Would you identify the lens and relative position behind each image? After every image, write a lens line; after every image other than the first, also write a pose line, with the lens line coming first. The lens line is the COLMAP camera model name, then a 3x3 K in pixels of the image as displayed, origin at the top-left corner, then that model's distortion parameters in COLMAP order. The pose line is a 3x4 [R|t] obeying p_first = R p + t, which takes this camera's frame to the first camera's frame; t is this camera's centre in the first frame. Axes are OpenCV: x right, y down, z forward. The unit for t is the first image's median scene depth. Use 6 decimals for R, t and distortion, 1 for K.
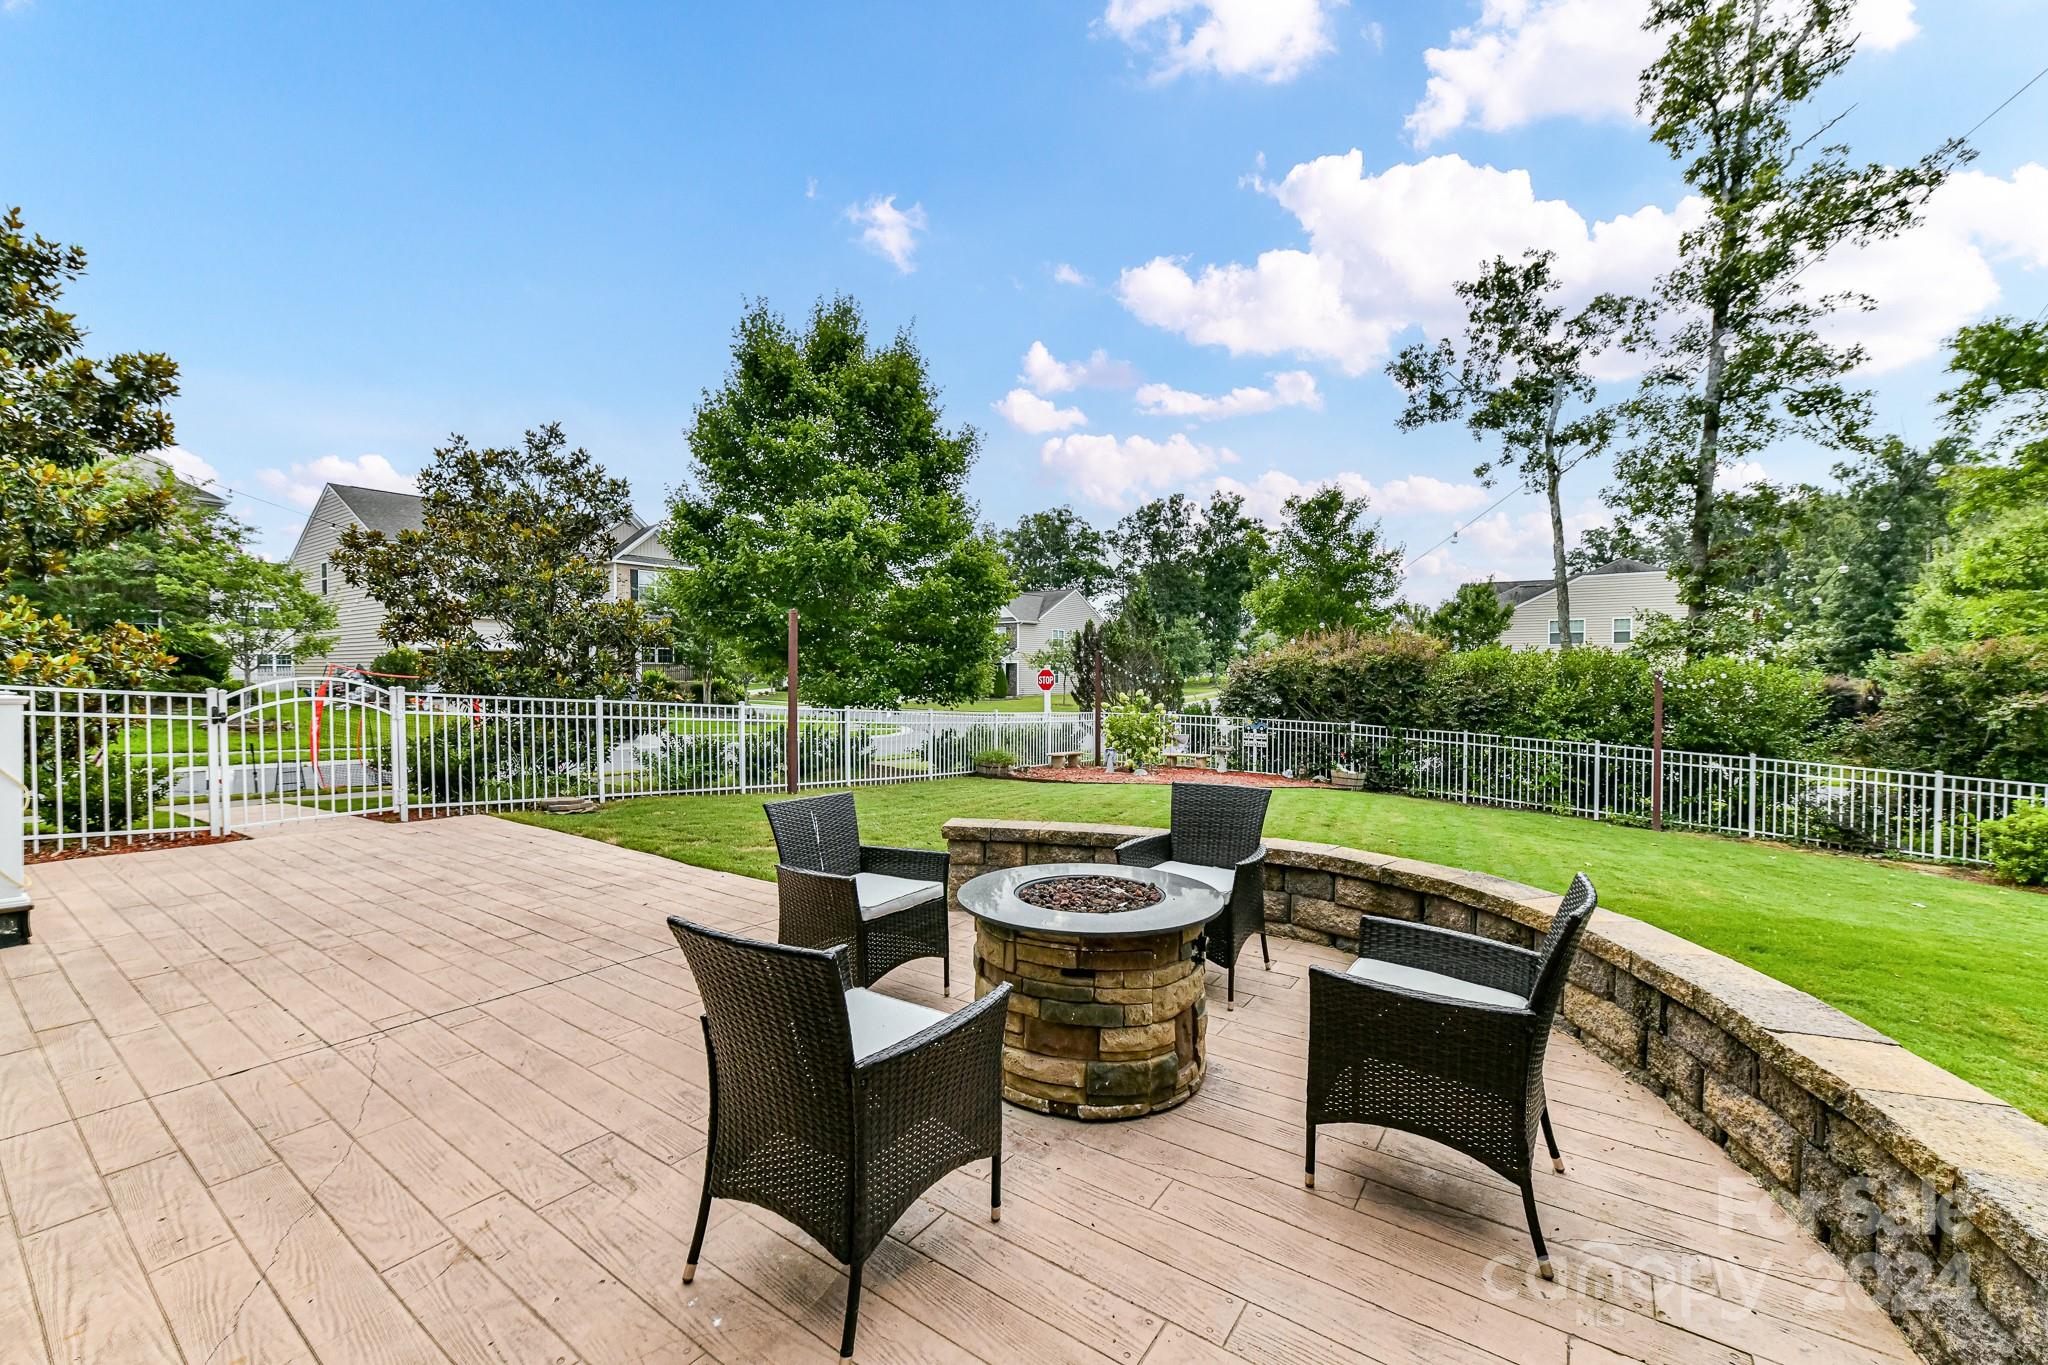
lens RADIAL K [[809.8, 0, 1016.9], [0, 809.8, 684.5], [0, 0, 1]] dist [0.004651, 0.000146]
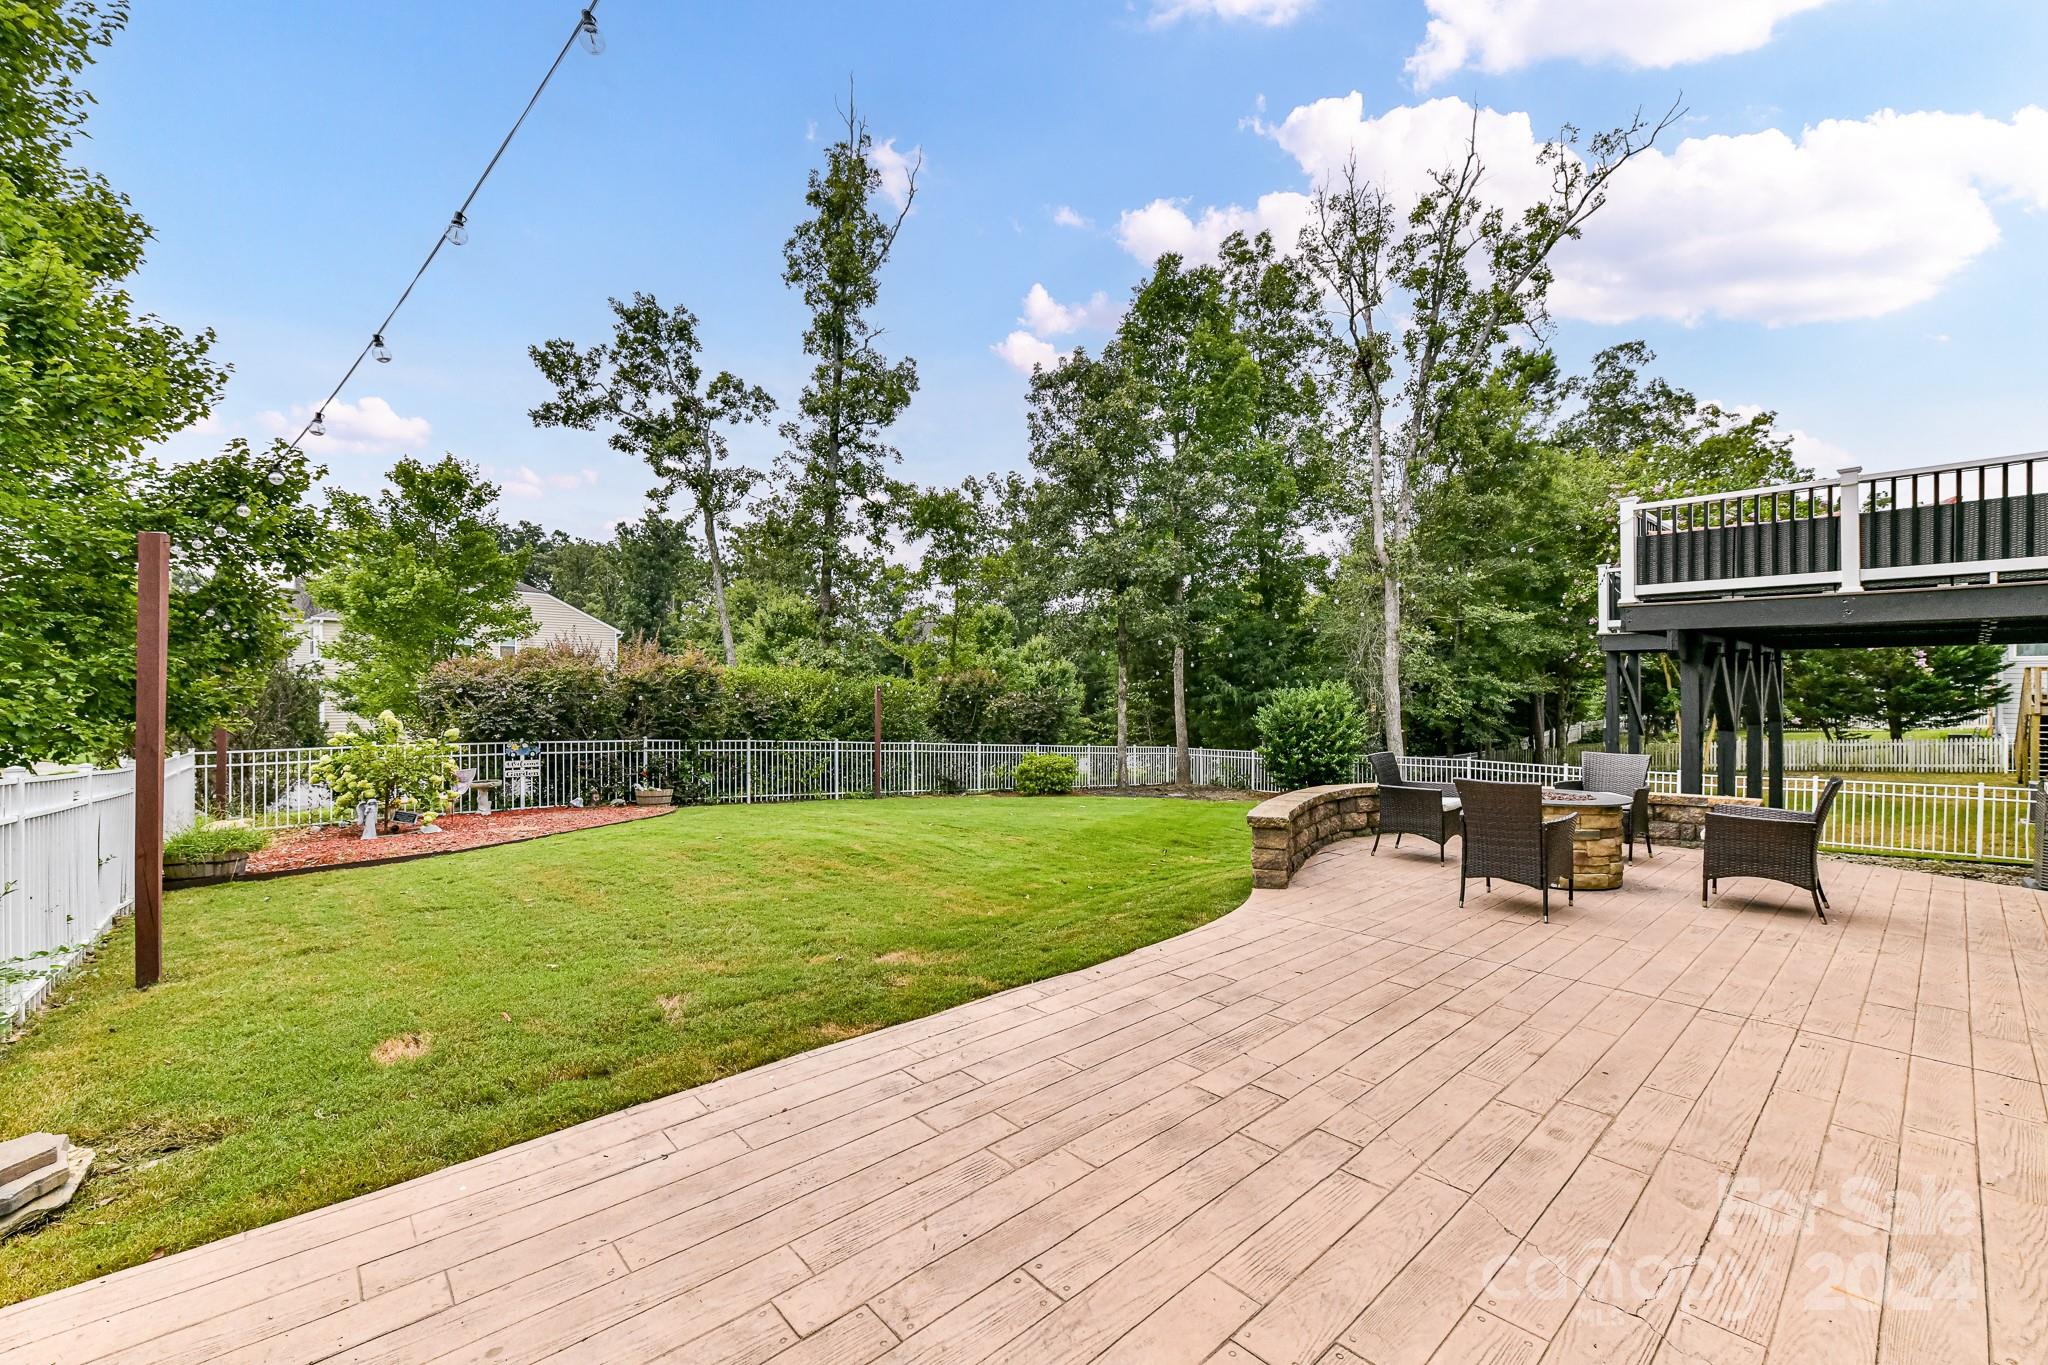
lens RADIAL K [[809.8, 0, 1033.2], [0, 809.8, 694.7], [0, 0, 1]] dist [0.004651, 0.000146]
pose [[0.226073, -0.008286, 0.974075, -0.441798], [0.010633, 0.999925, 0.006038, -0.006015], [-0.974052, 0.008993, 0.226144, 0.360681]]
